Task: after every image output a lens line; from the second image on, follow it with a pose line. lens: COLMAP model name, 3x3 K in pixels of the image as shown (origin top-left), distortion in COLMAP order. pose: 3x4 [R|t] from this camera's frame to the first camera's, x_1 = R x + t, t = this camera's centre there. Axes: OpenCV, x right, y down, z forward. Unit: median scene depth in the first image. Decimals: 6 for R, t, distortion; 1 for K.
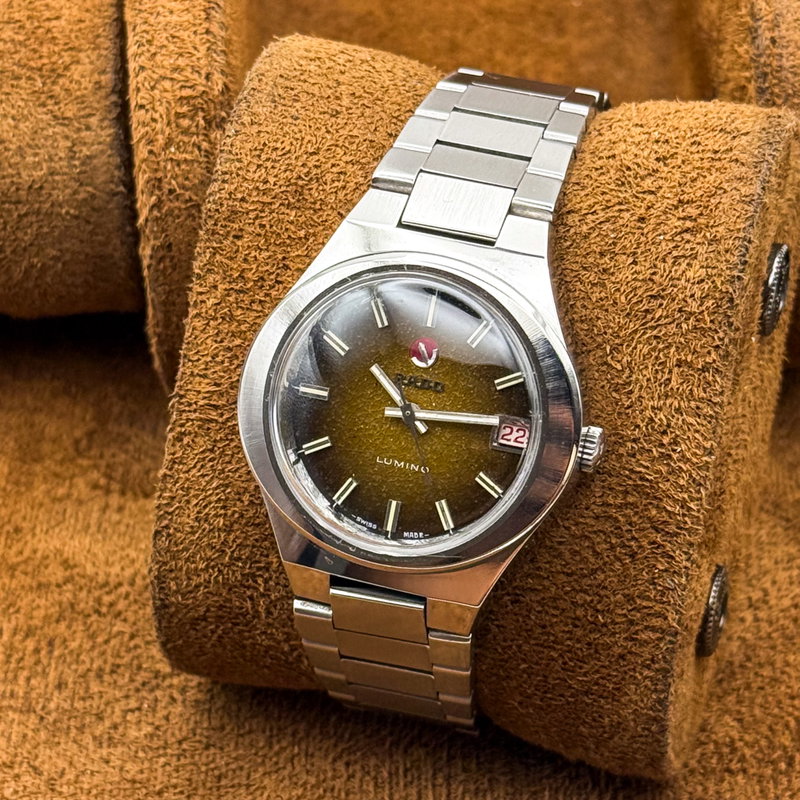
lens RADIAL K [[2746.7, 0, 400.0], [0, 2746.7, 400.0], [0, 0, 1]] dist [0.124829, -0.982163]
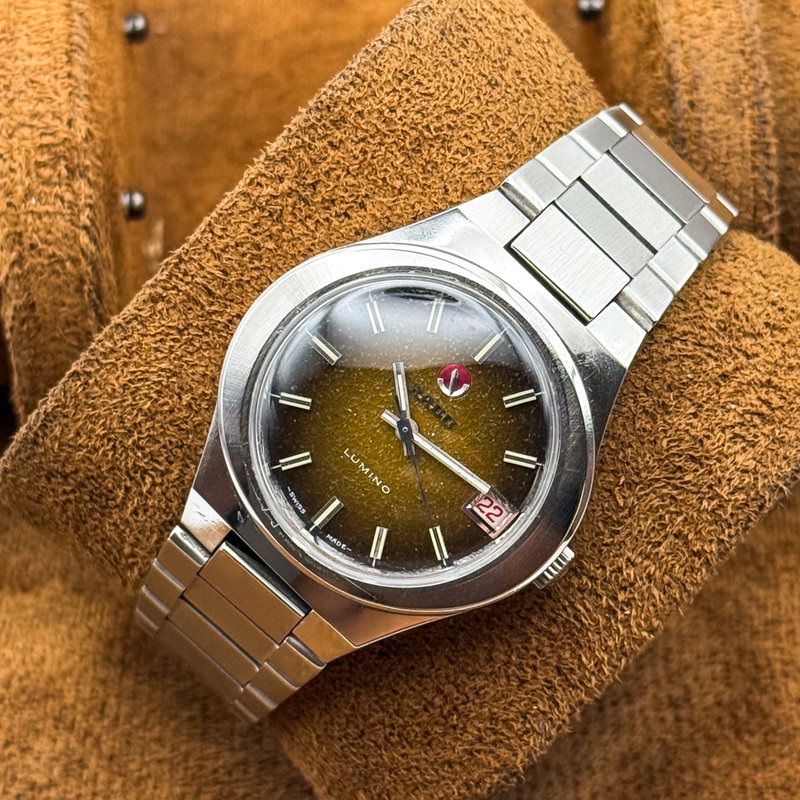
lens RADIAL K [[2746.7, 0, 400.0], [0, 2746.7, 400.0], [0, 0, 1]] dist [0.124829, -0.982163]
pose [[0.833199, 0.514497, 0.202662, -0.182939], [-0.533557, 0.844269, 0.050256, -0.046949], [-0.145245, -0.150005, 0.977958, 0.113657]]
